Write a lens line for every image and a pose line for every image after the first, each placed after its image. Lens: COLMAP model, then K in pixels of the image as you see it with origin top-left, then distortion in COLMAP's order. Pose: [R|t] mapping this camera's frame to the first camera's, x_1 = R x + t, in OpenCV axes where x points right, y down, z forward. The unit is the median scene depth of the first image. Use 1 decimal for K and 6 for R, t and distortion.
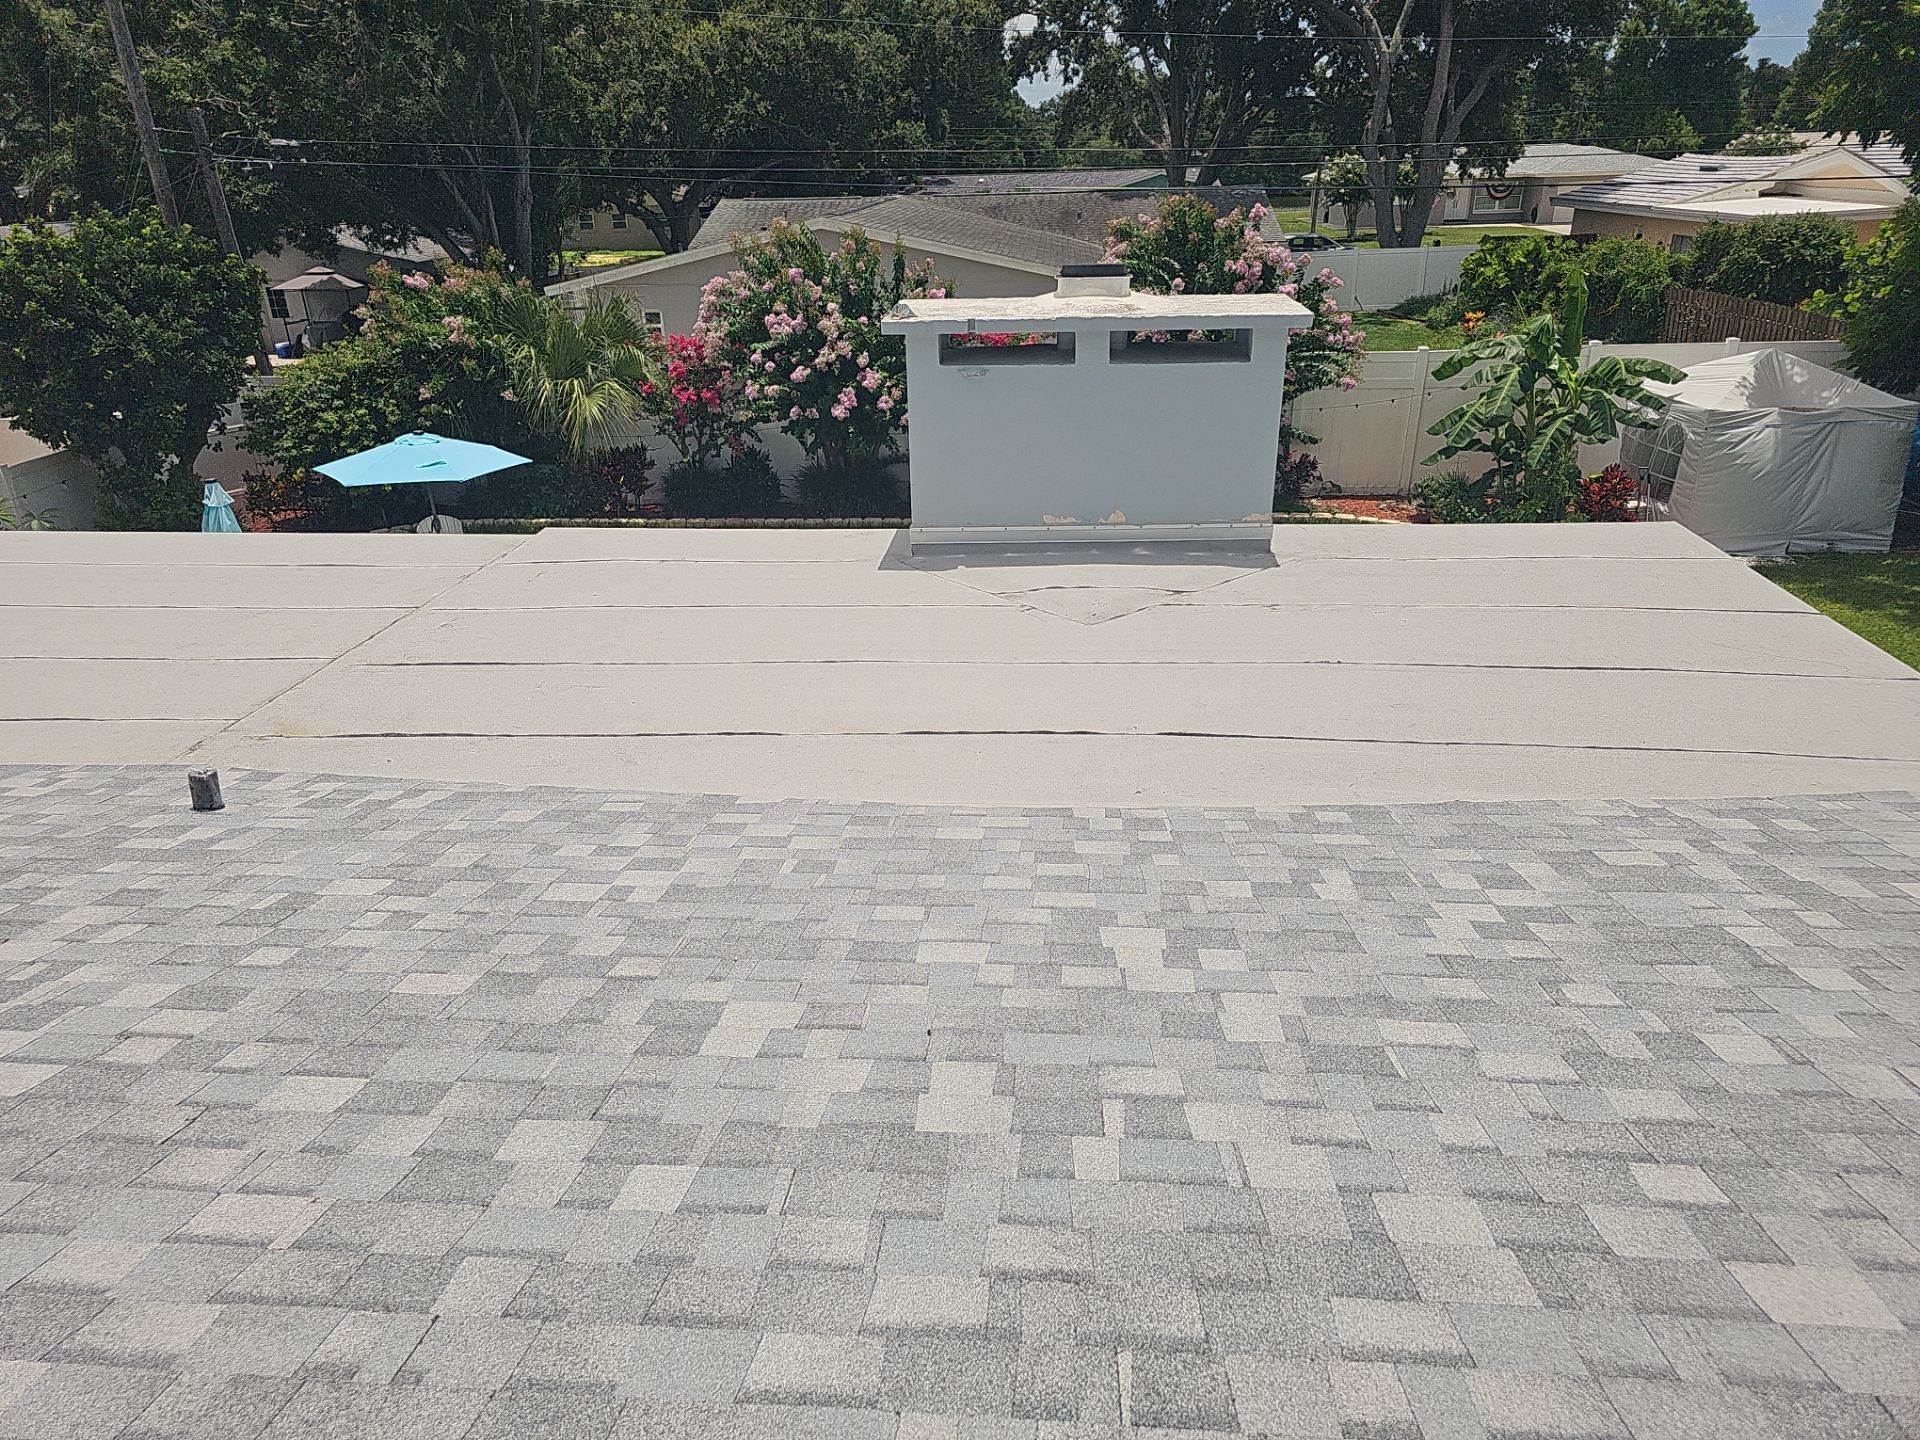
lens RADIAL K [[1274.5, 0, 960.0], [0, 1274.5, 720.0], [0, 0, 1]] dist [0.070925, -0.049792]
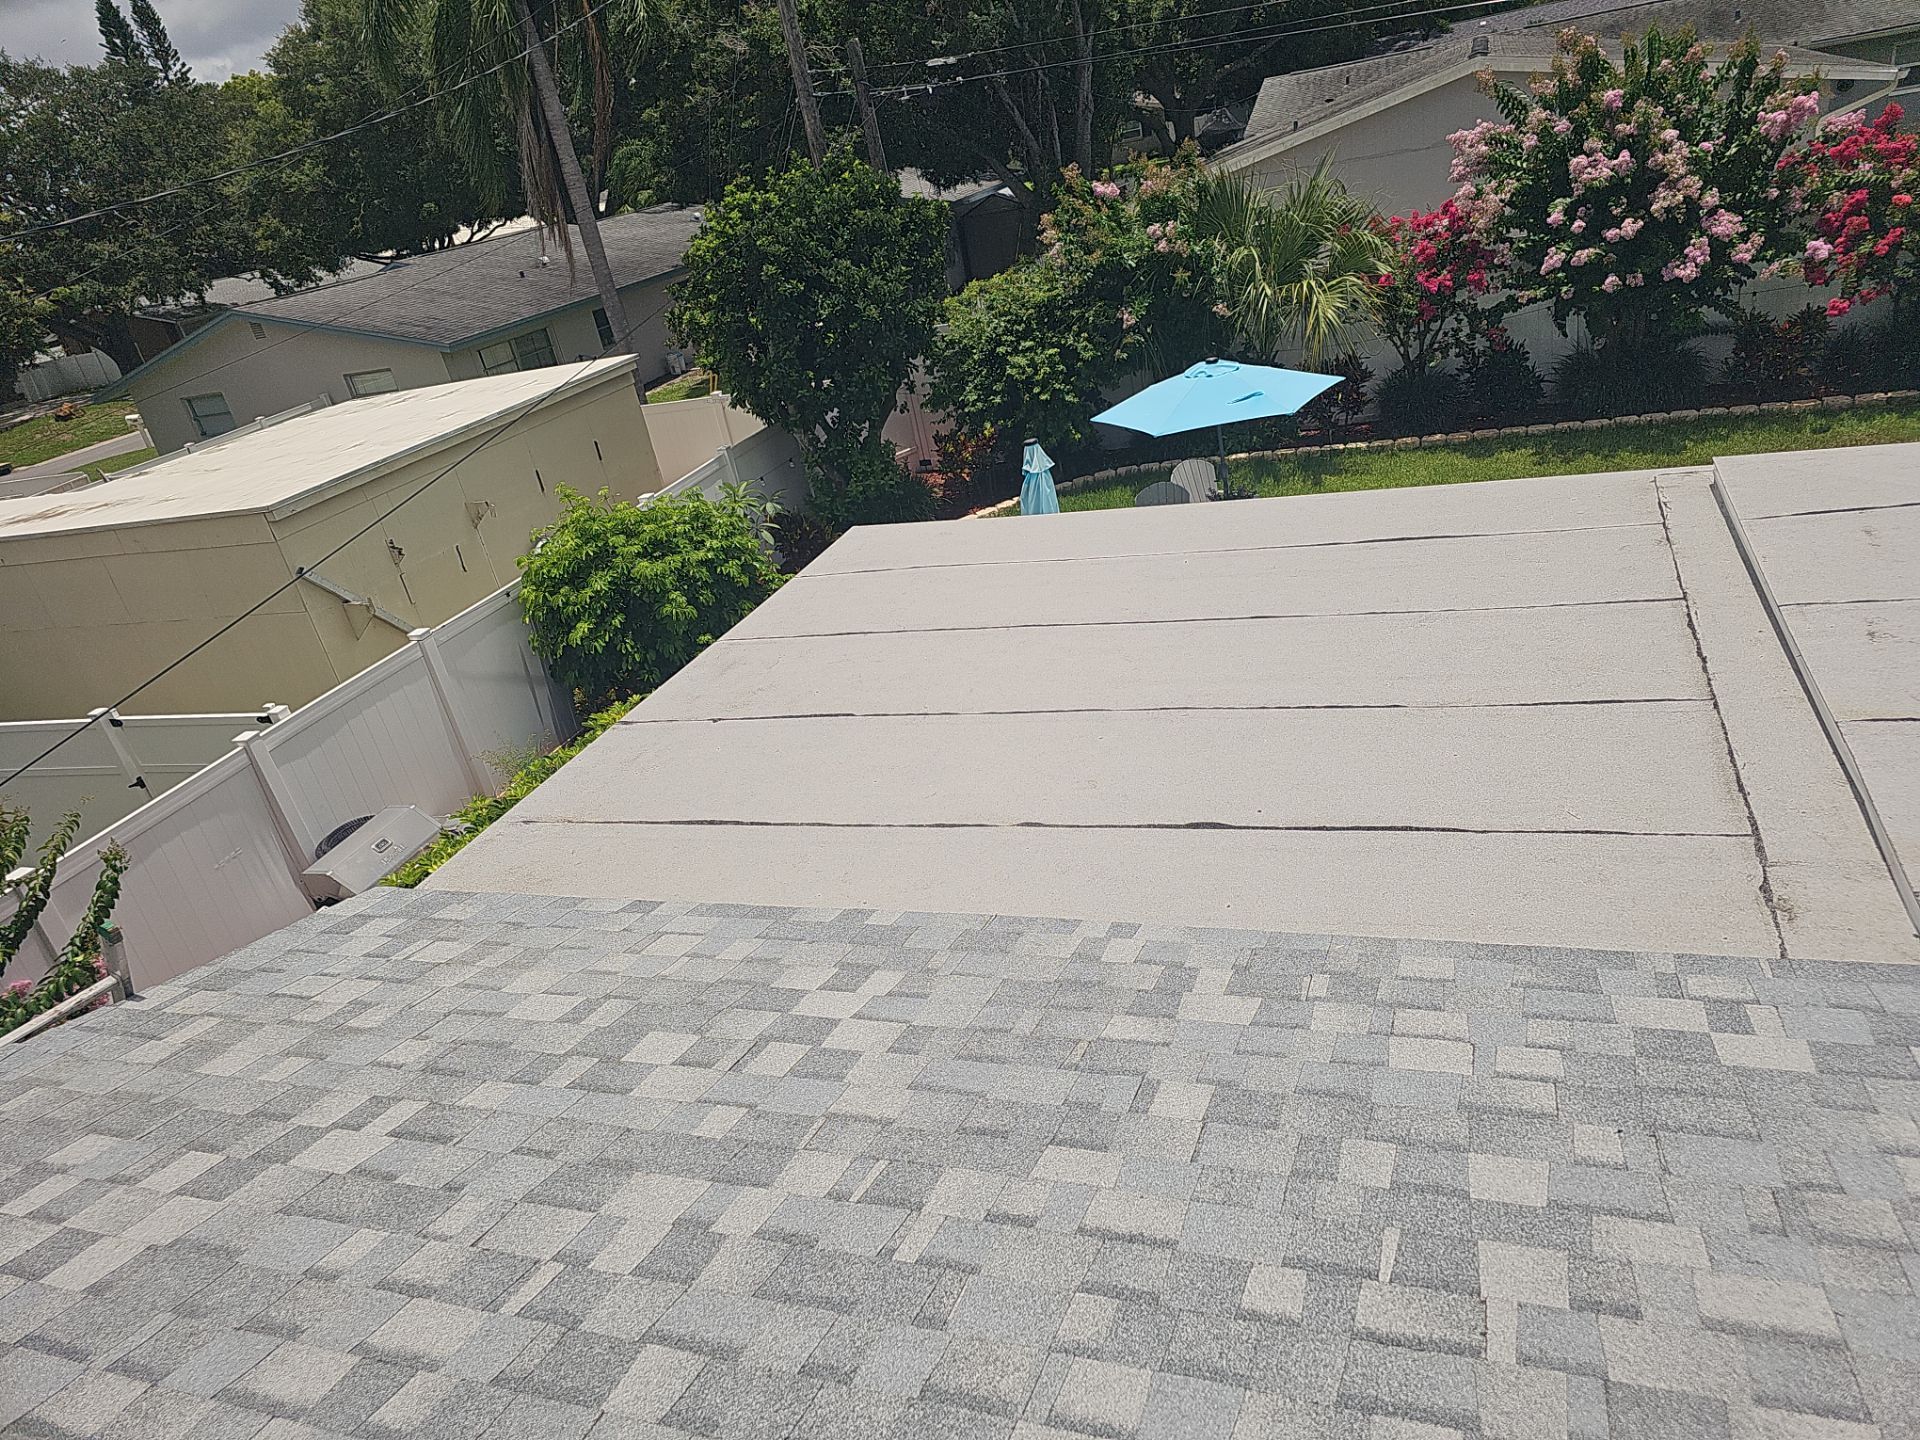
lens RADIAL K [[1257.6, 0, 1000.5], [0, 1257.6, 722.0], [0, 0, 1]] dist [0.071067, -0.099805]
pose [[0.953161, -0.021648, -0.301689, -0.253808], [0.042357, 0.997160, 0.062270, -0.041782], [0.299484, -0.072132, 0.951371, 0.152549]]
